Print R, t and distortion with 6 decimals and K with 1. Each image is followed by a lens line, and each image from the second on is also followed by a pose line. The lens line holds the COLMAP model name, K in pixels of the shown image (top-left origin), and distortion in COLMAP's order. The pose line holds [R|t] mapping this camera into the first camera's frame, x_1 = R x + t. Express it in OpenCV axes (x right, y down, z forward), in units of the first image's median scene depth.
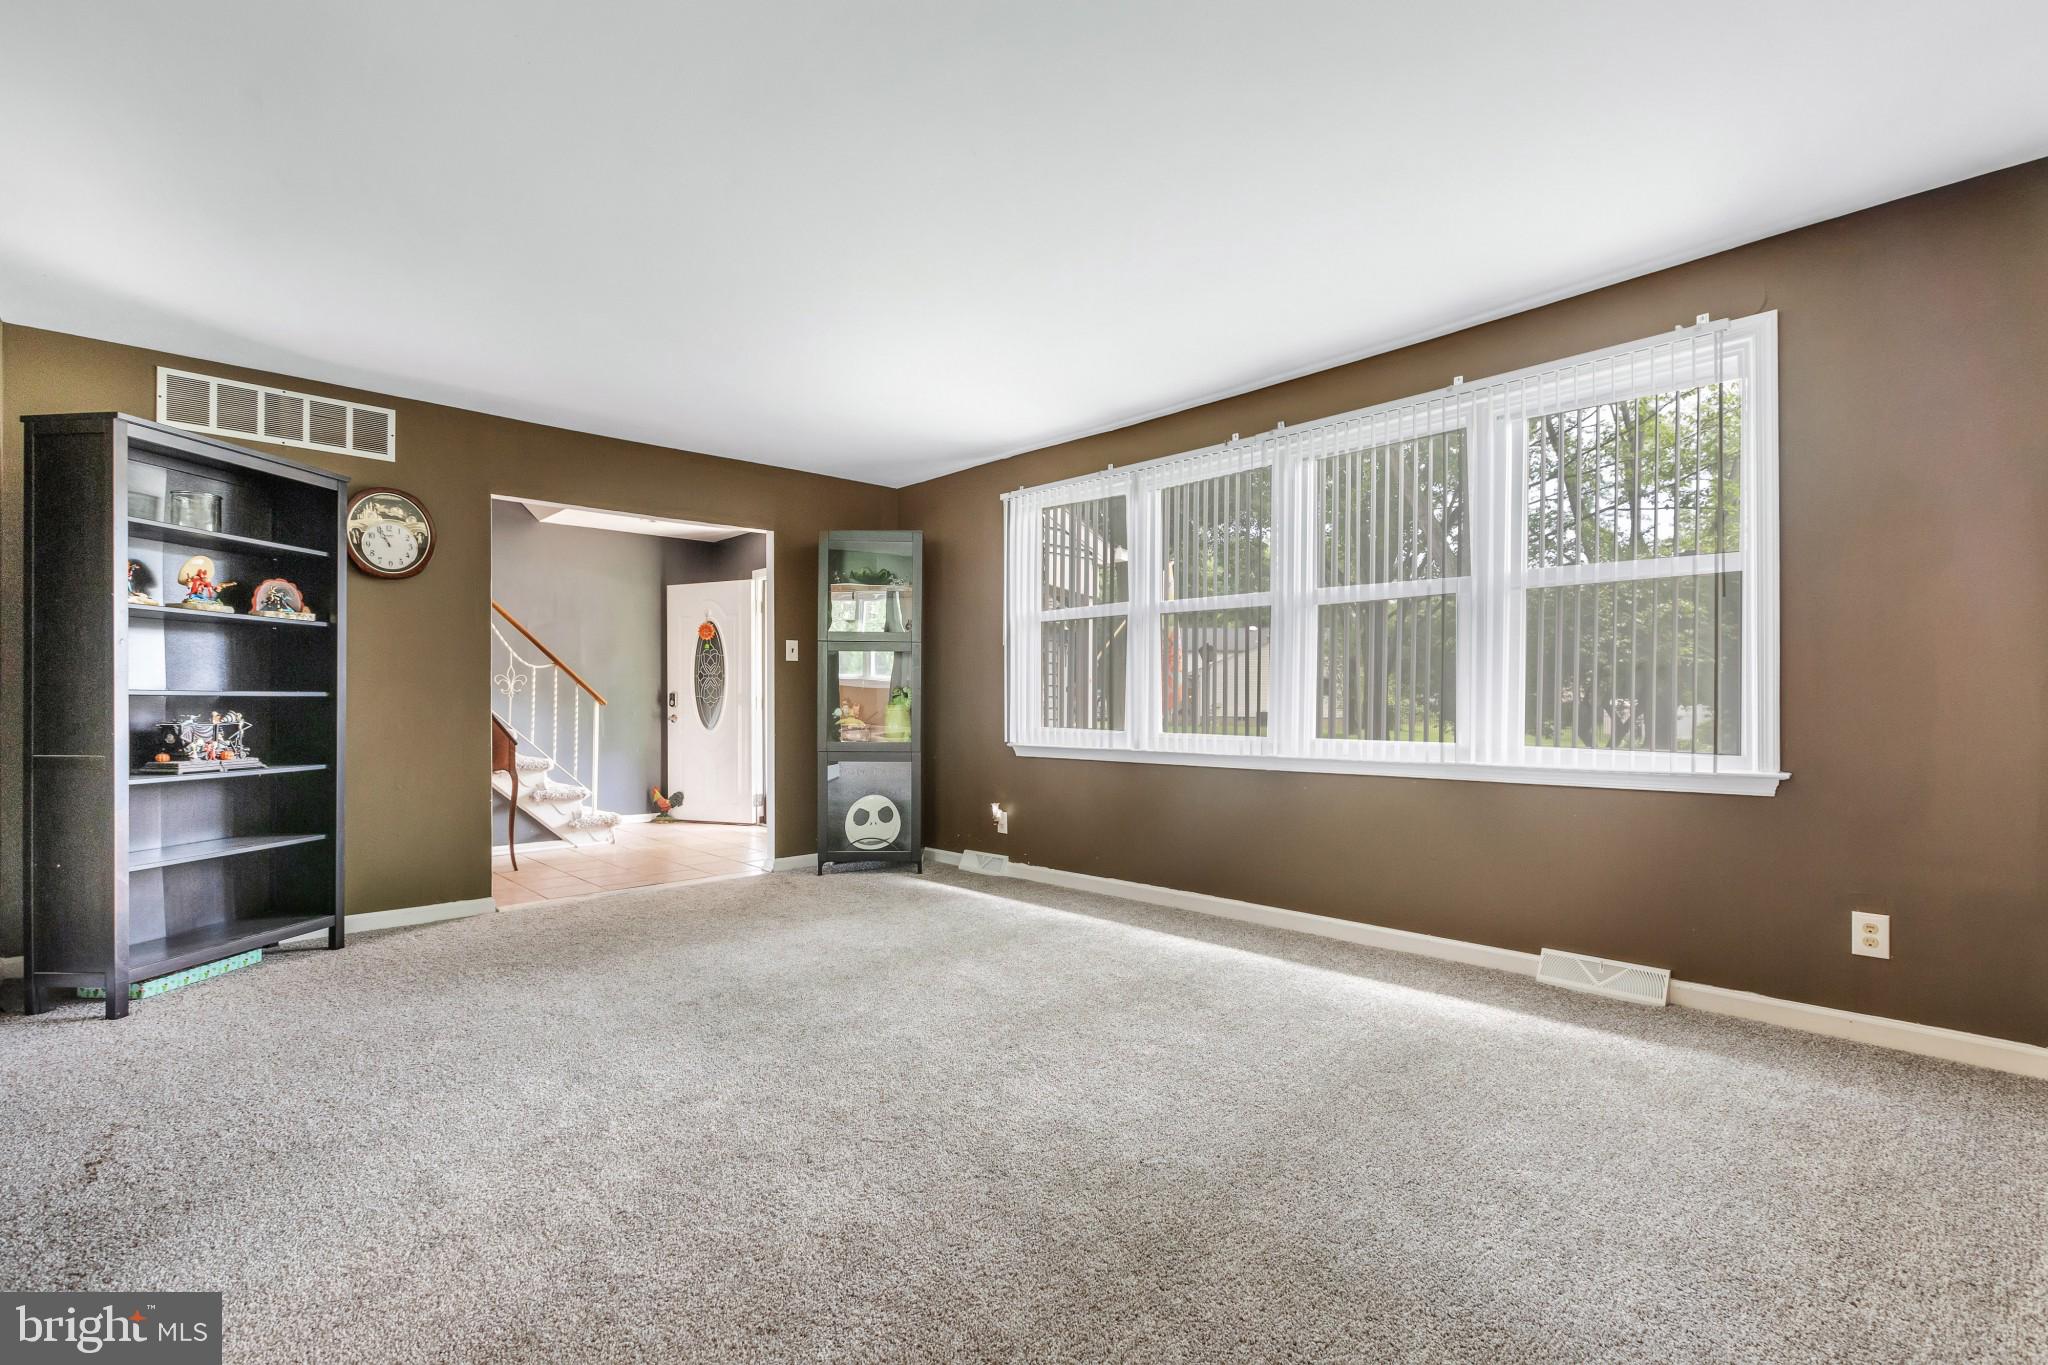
lens RADIAL K [[972.2, 0, 1030.0], [0, 972.2, 698.3], [0, 0, 1]] dist [0.015776, -0.000006]
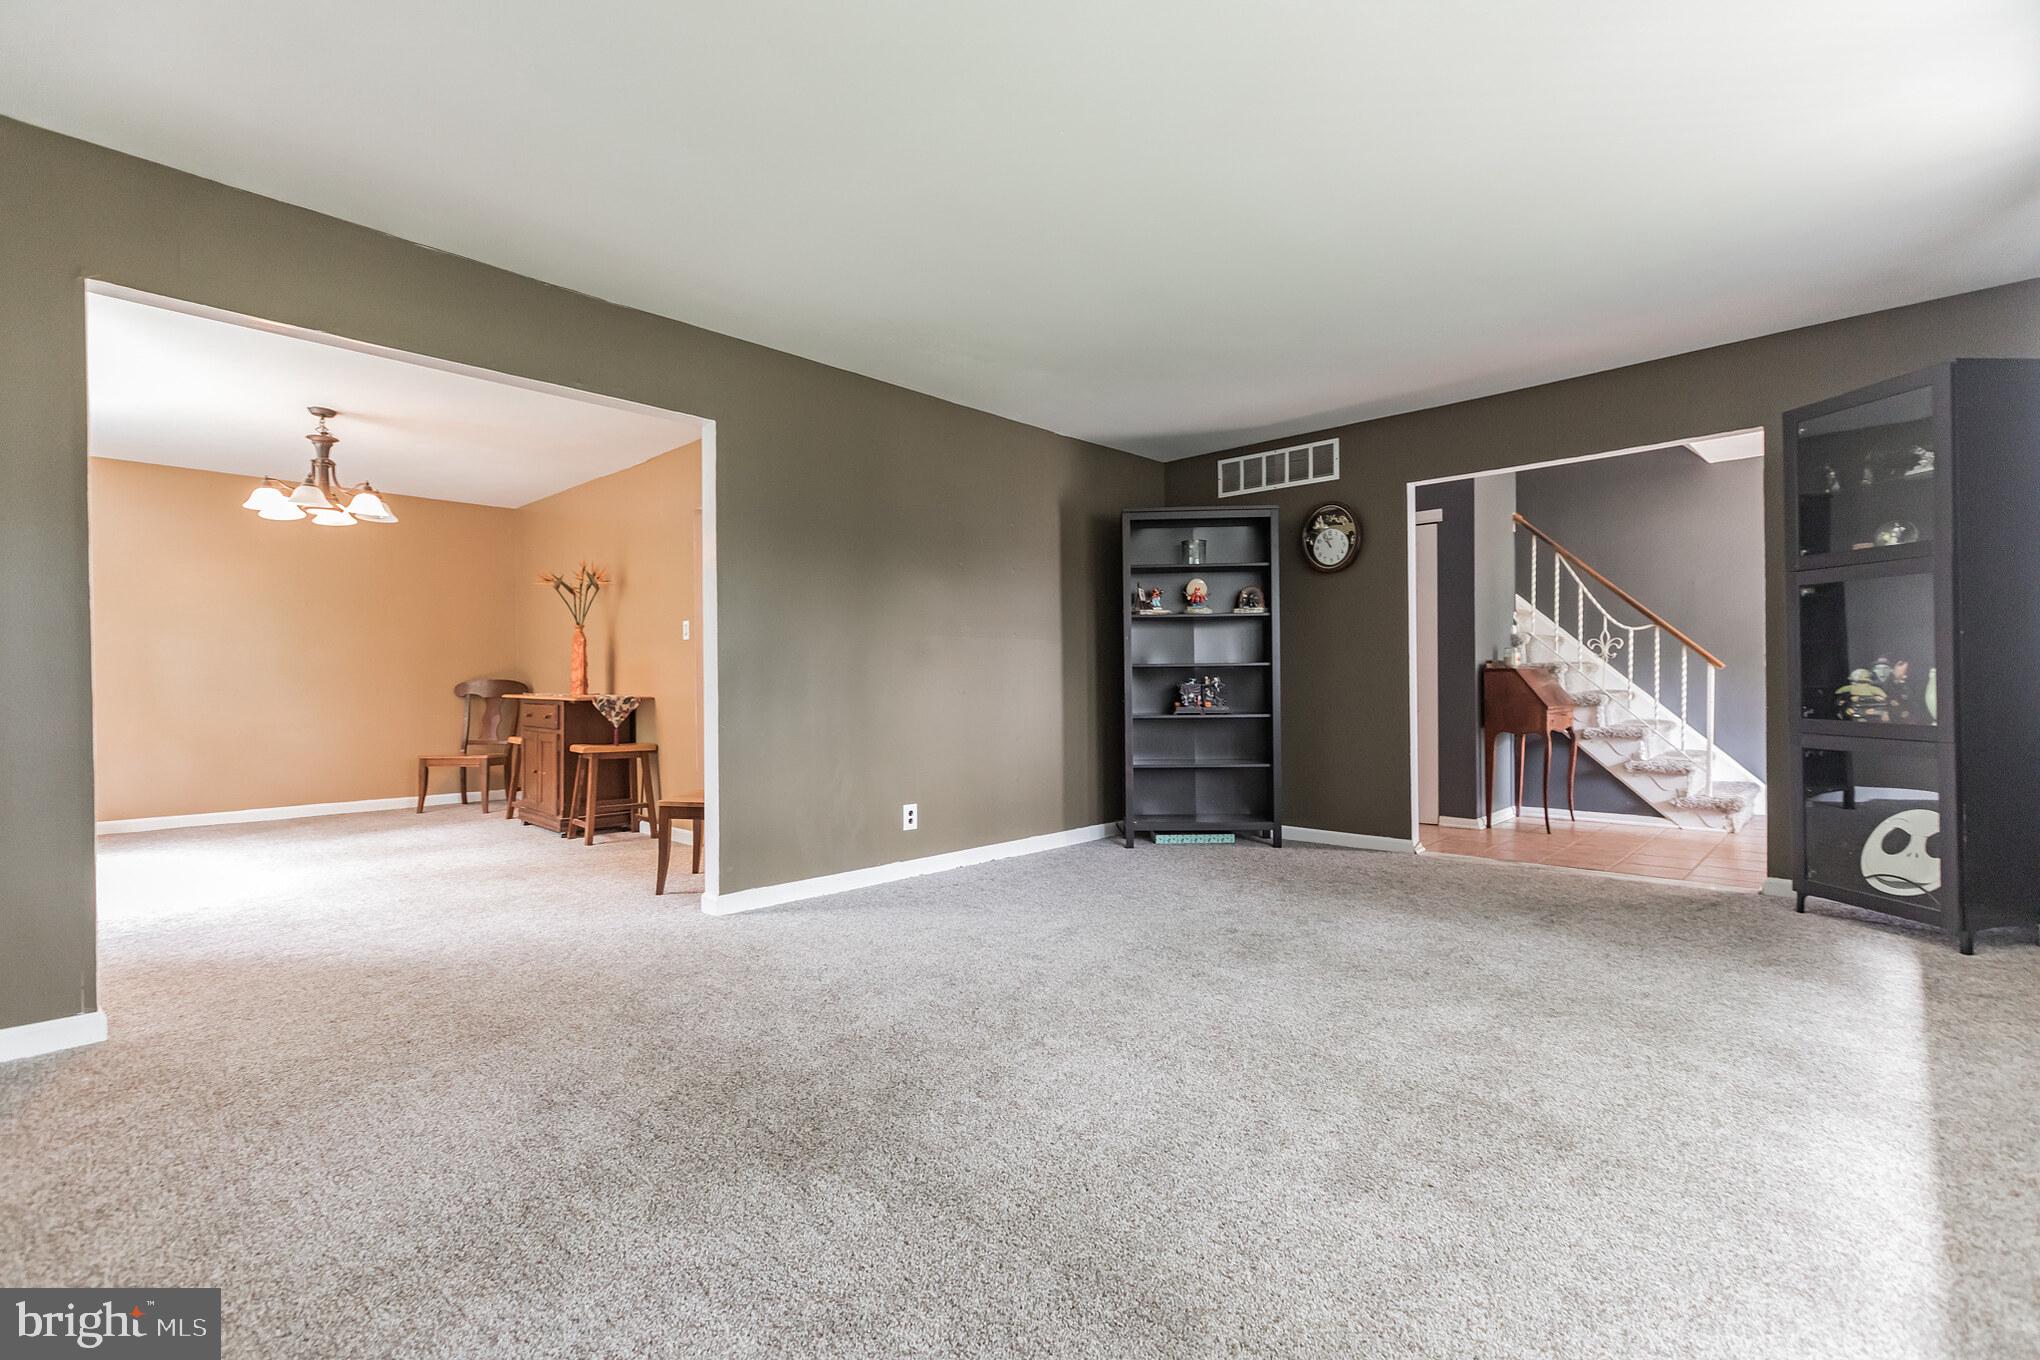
lens RADIAL K [[968.4, 0, 1026.1], [0, 968.4, 676.9], [0, 0, 1]] dist [0.015776, -0.000006]
pose [[0.013240, -0.004883, -0.999900, 0.549954], [0.014610, 0.999882, -0.004690, 0.013430], [0.999806, -0.014546, 0.013310, 0.529205]]
